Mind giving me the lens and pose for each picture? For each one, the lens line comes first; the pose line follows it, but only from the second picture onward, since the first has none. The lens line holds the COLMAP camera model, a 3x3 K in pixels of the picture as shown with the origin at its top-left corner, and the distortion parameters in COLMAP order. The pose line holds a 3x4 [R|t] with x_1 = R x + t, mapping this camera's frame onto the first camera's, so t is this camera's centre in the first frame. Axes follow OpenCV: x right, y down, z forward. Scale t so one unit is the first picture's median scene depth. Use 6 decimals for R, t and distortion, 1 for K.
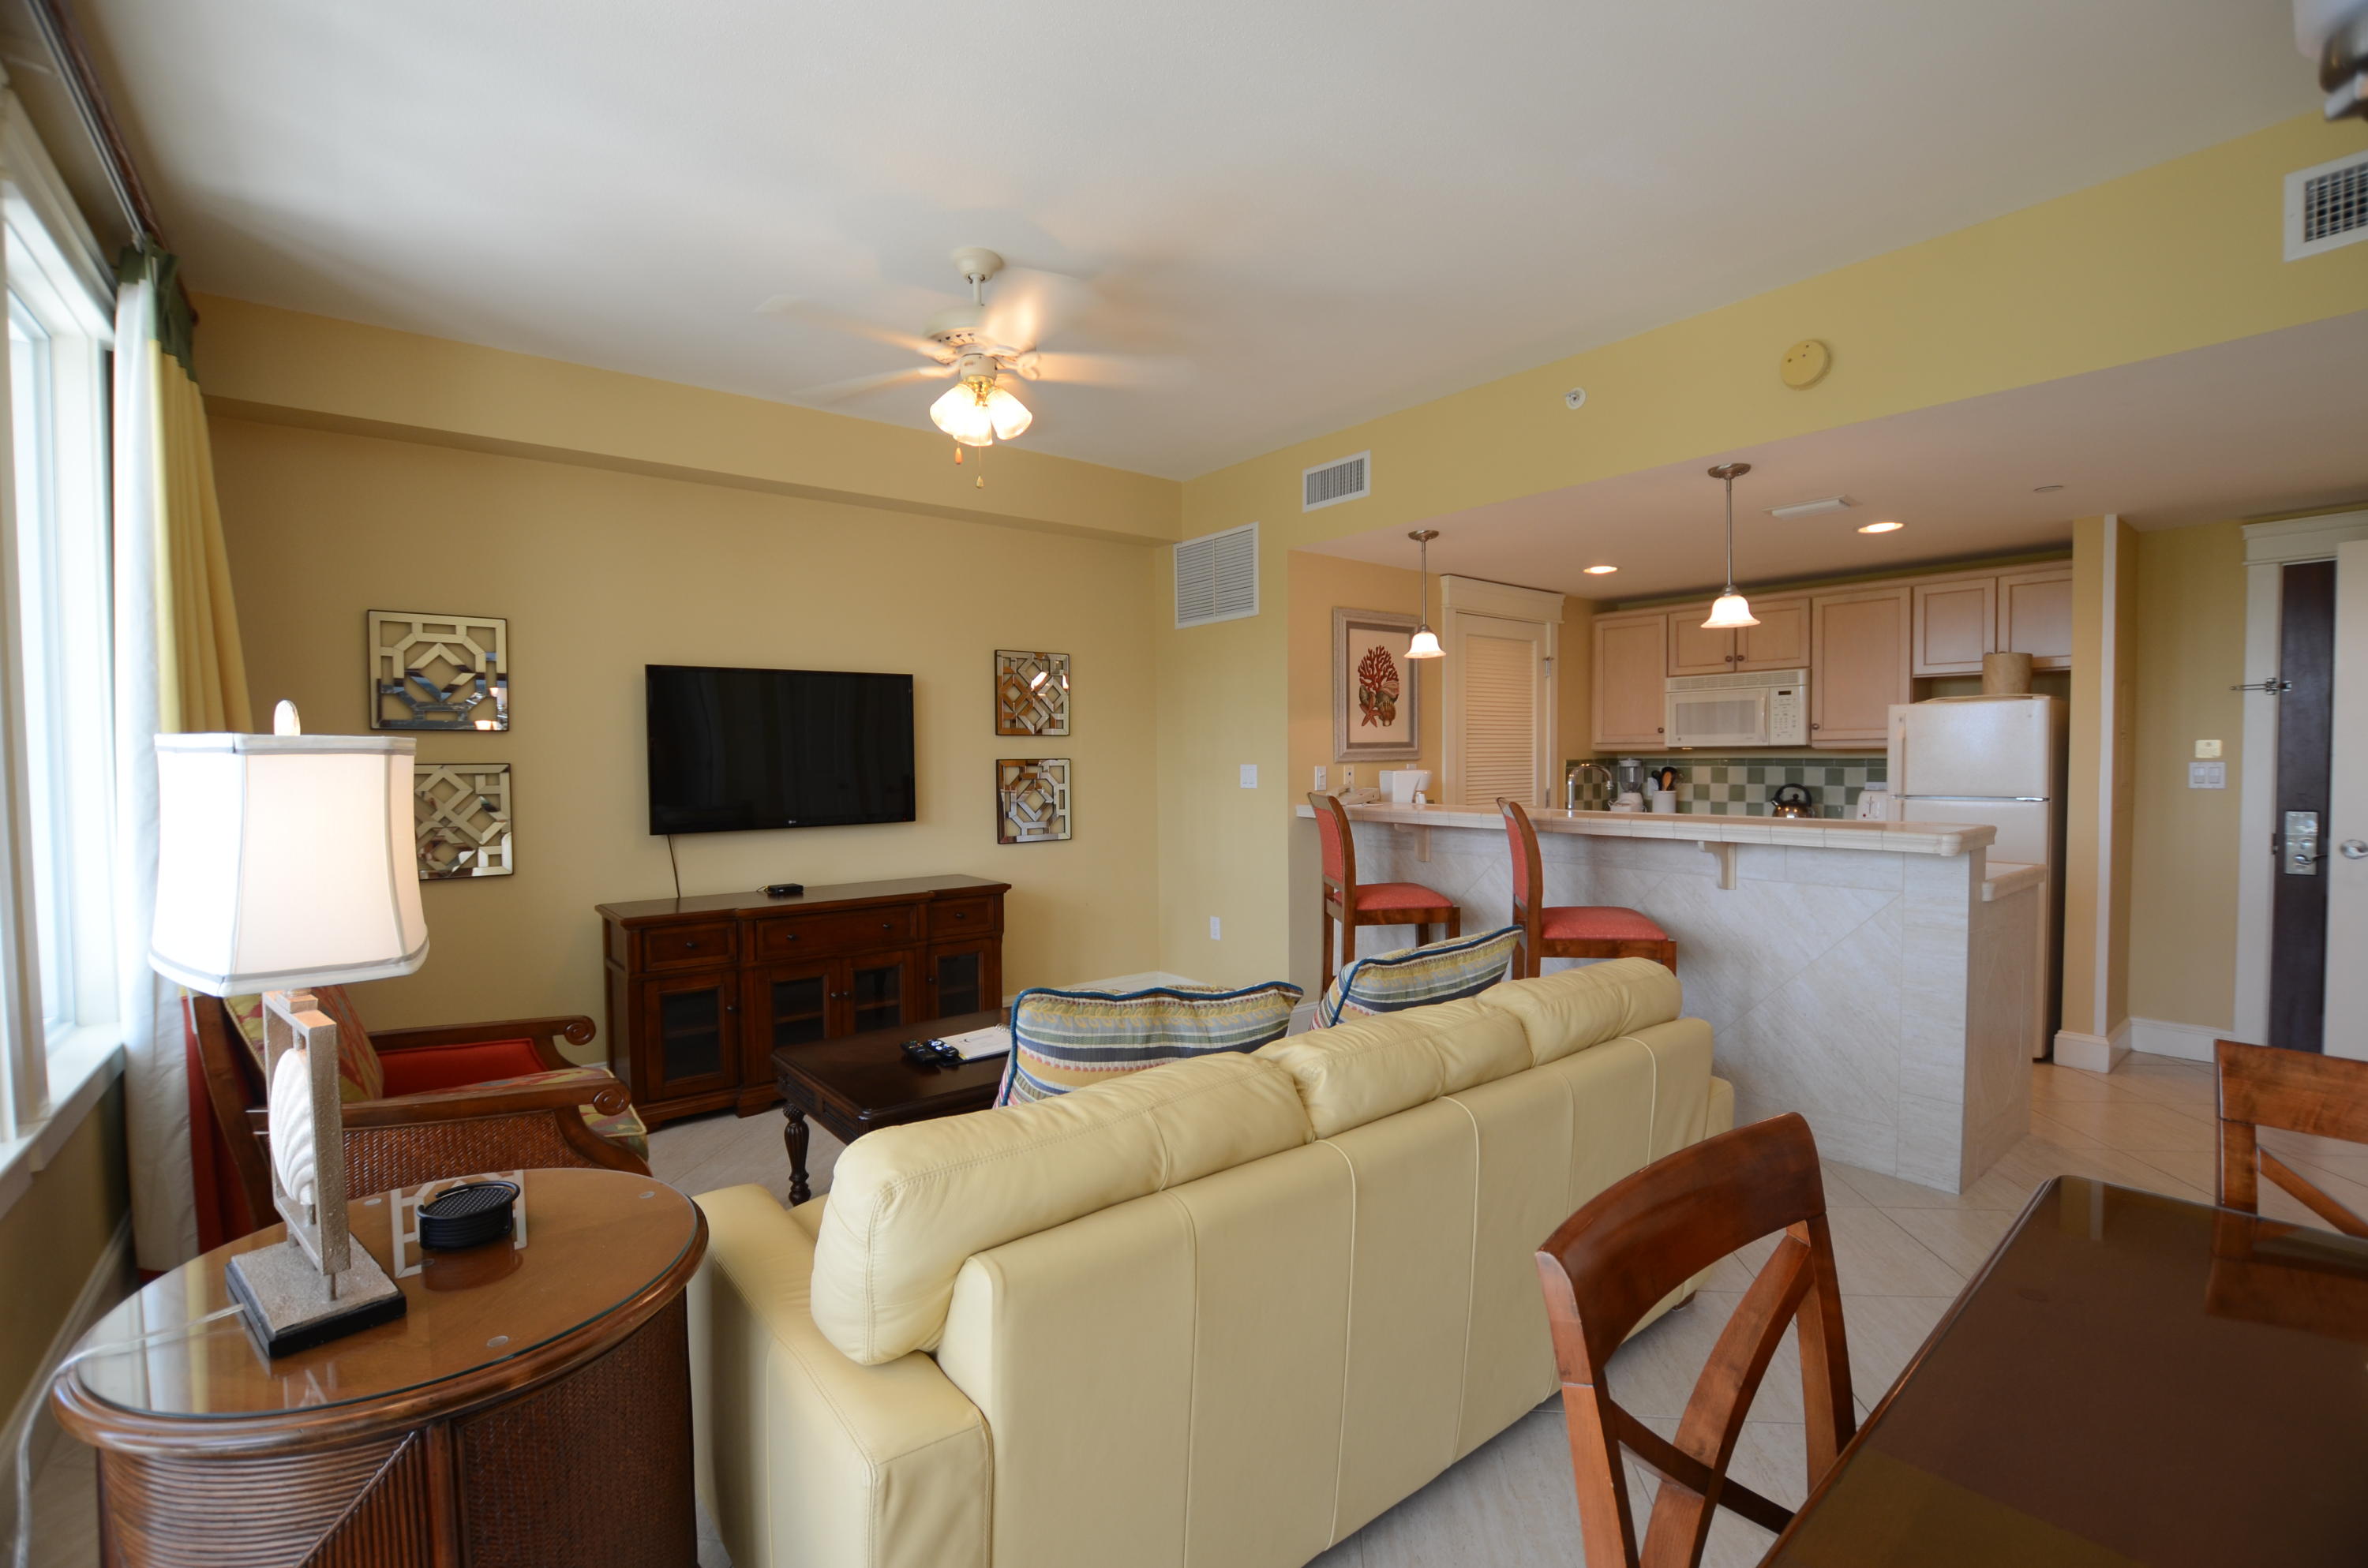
lens RADIAL K [[1034.4, 0, 1181.5], [0, 1034.4, 785.0], [0, 0, 1]] dist [-0.028916, 0.002125]
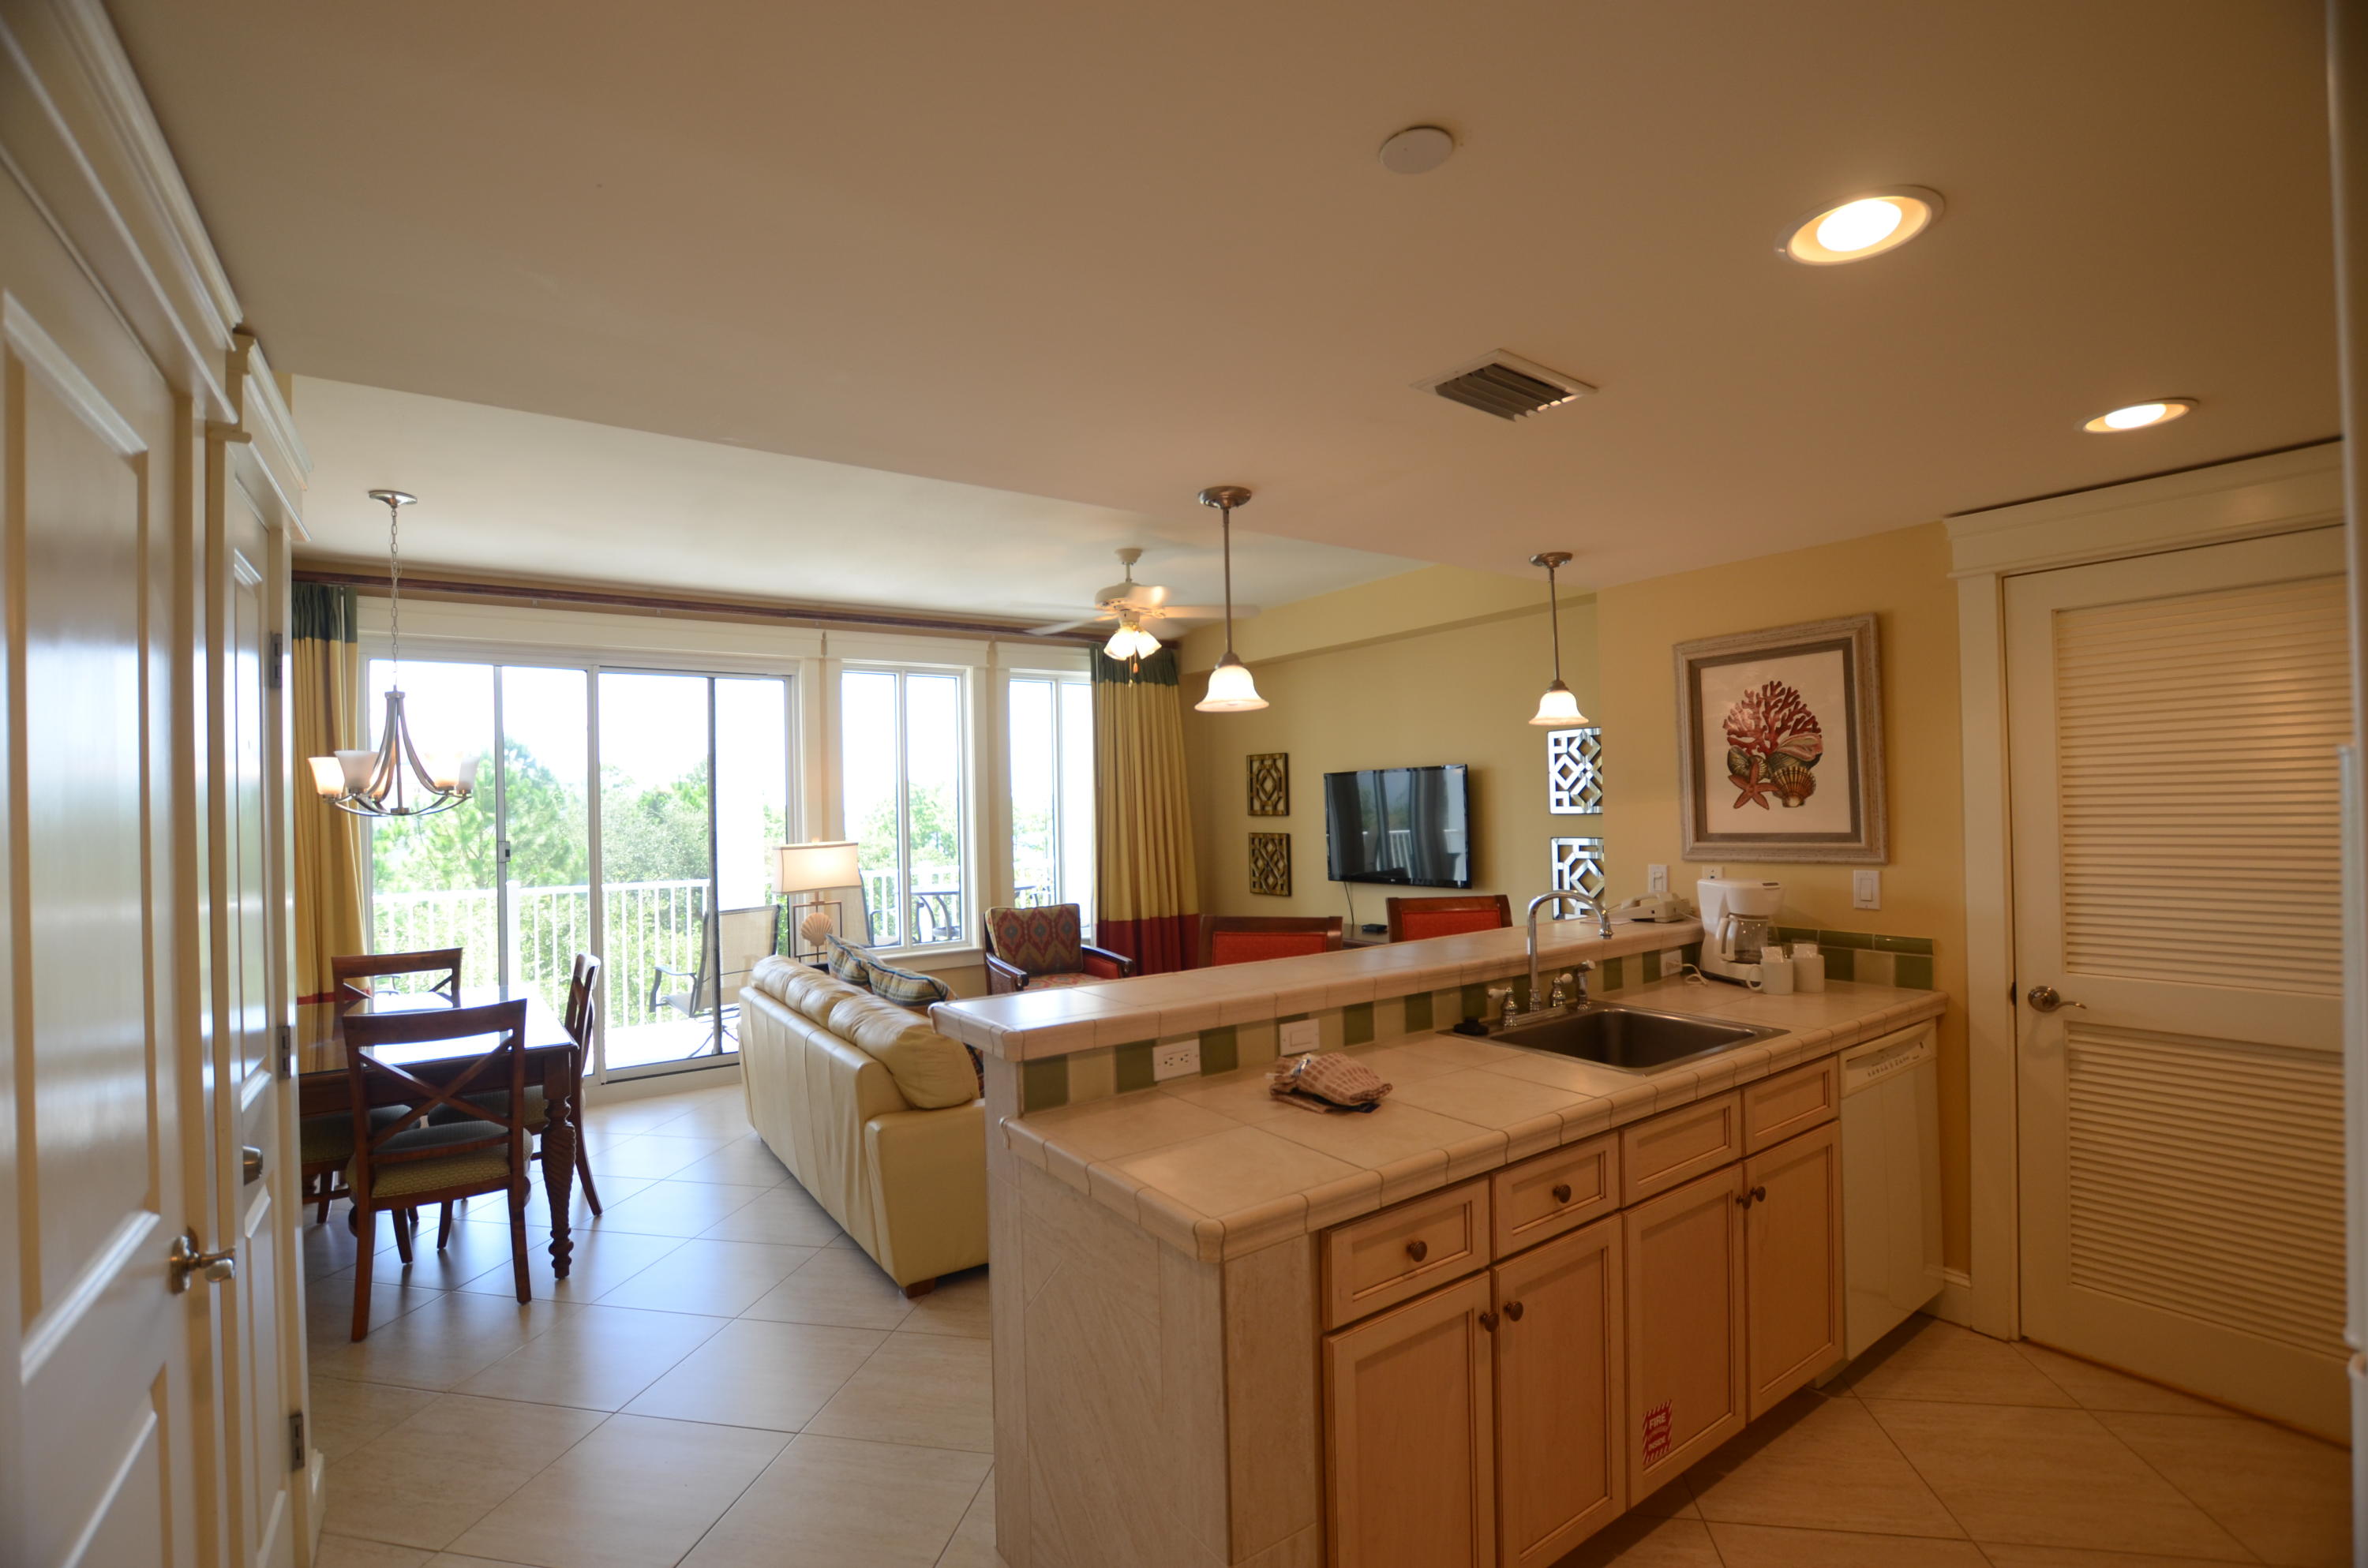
lens RADIAL K [[1034.4, 0, 1183.5], [0, 1034.4, 795.6], [0, 0, 1]] dist [-0.028916, 0.002125]
pose [[-0.061838, -0.002099, -0.998084, 0.979723], [-0.010342, 0.999945, -0.001462, -0.069041], [0.998033, 0.010232, -0.061856, 0.781820]]
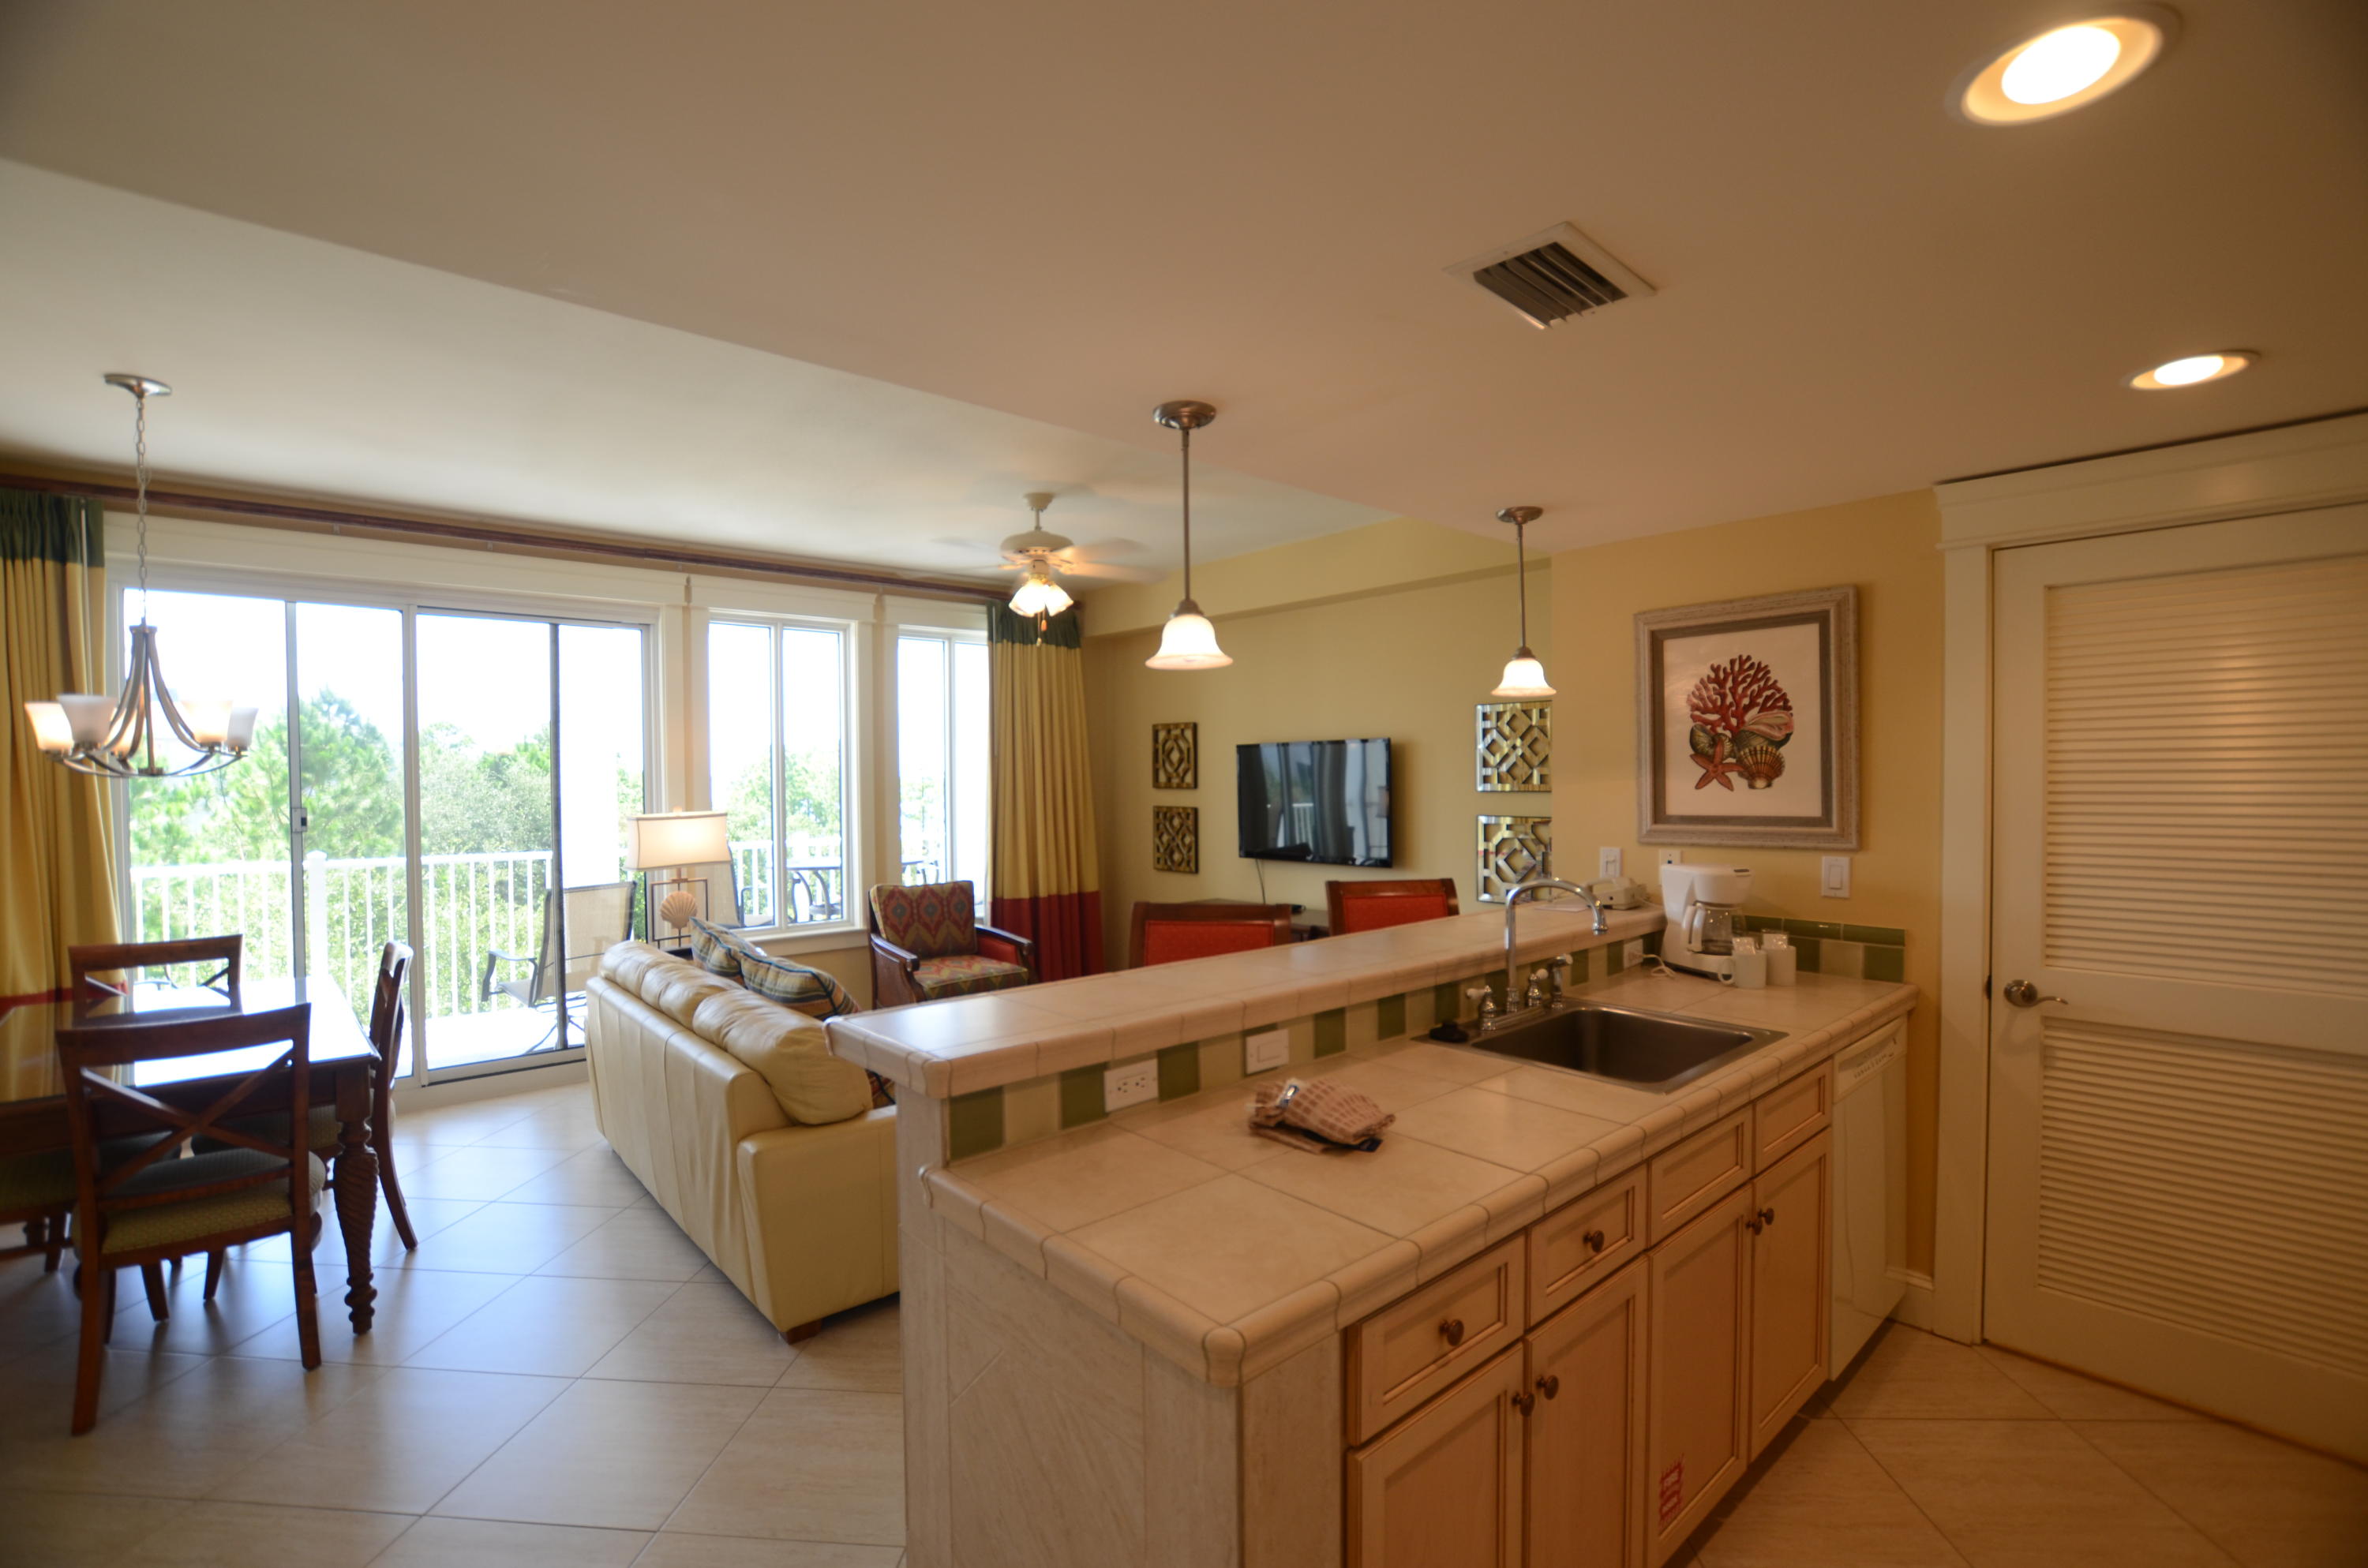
lens RADIAL K [[1034.4, 0, 1180.5], [0, 1034.4, 795.7], [0, 0, 1]] dist [-0.028916, 0.002125]
pose [[0.050818, 0.026163, -0.998365, 0.895827], [-0.025406, 0.999367, 0.024896, -0.069106], [0.998385, 0.024099, 0.051450, 0.745302]]
